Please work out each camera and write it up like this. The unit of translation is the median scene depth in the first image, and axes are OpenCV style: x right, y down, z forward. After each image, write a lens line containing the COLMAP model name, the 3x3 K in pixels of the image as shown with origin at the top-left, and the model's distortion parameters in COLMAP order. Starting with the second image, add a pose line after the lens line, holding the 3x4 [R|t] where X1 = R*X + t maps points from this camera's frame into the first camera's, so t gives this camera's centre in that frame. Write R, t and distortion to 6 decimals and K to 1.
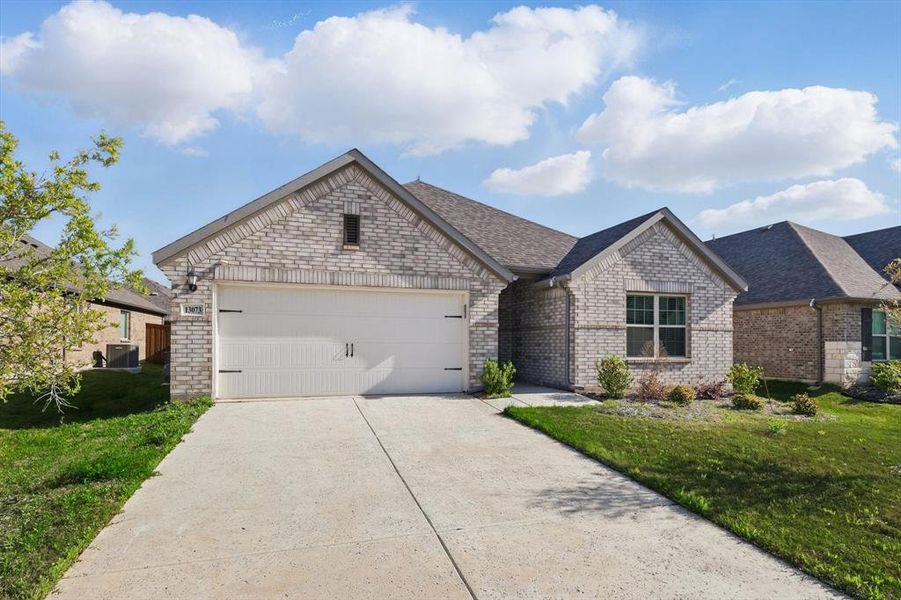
lens RADIAL K [[401.1, 0, 446.5], [0, 401.1, 276.1], [0, 0, 1]] dist [0.000314, 0.000198]
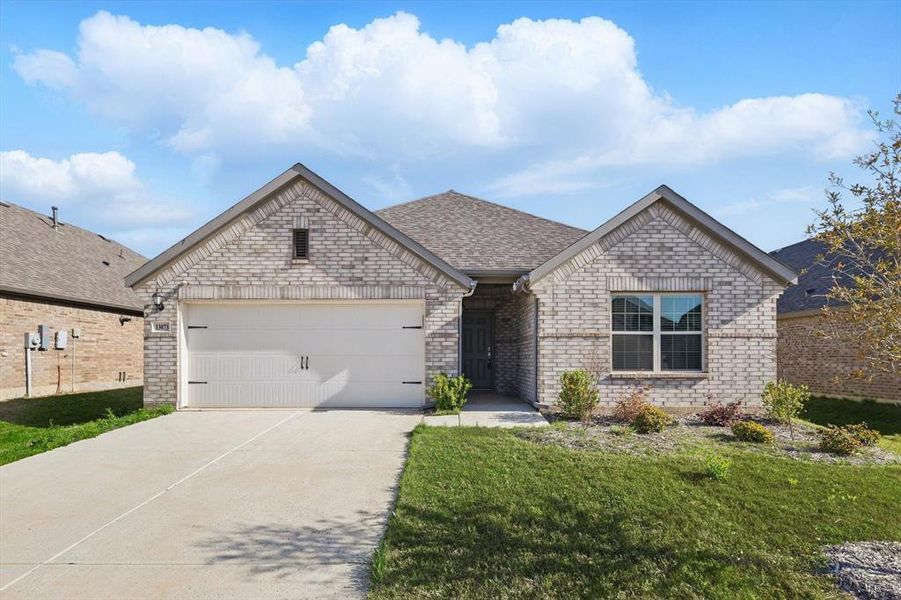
lens RADIAL K [[396.1, 0, 454.8], [0, 396.1, 295.7], [0, 0, 1]] dist [0.002596, 0.000268]
pose [[0.963670, -0.046470, -0.263024, 0.381901], [0.049596, 0.998756, 0.005256, 0.027653], [0.262452, -0.018110, 0.964775, 0.133977]]
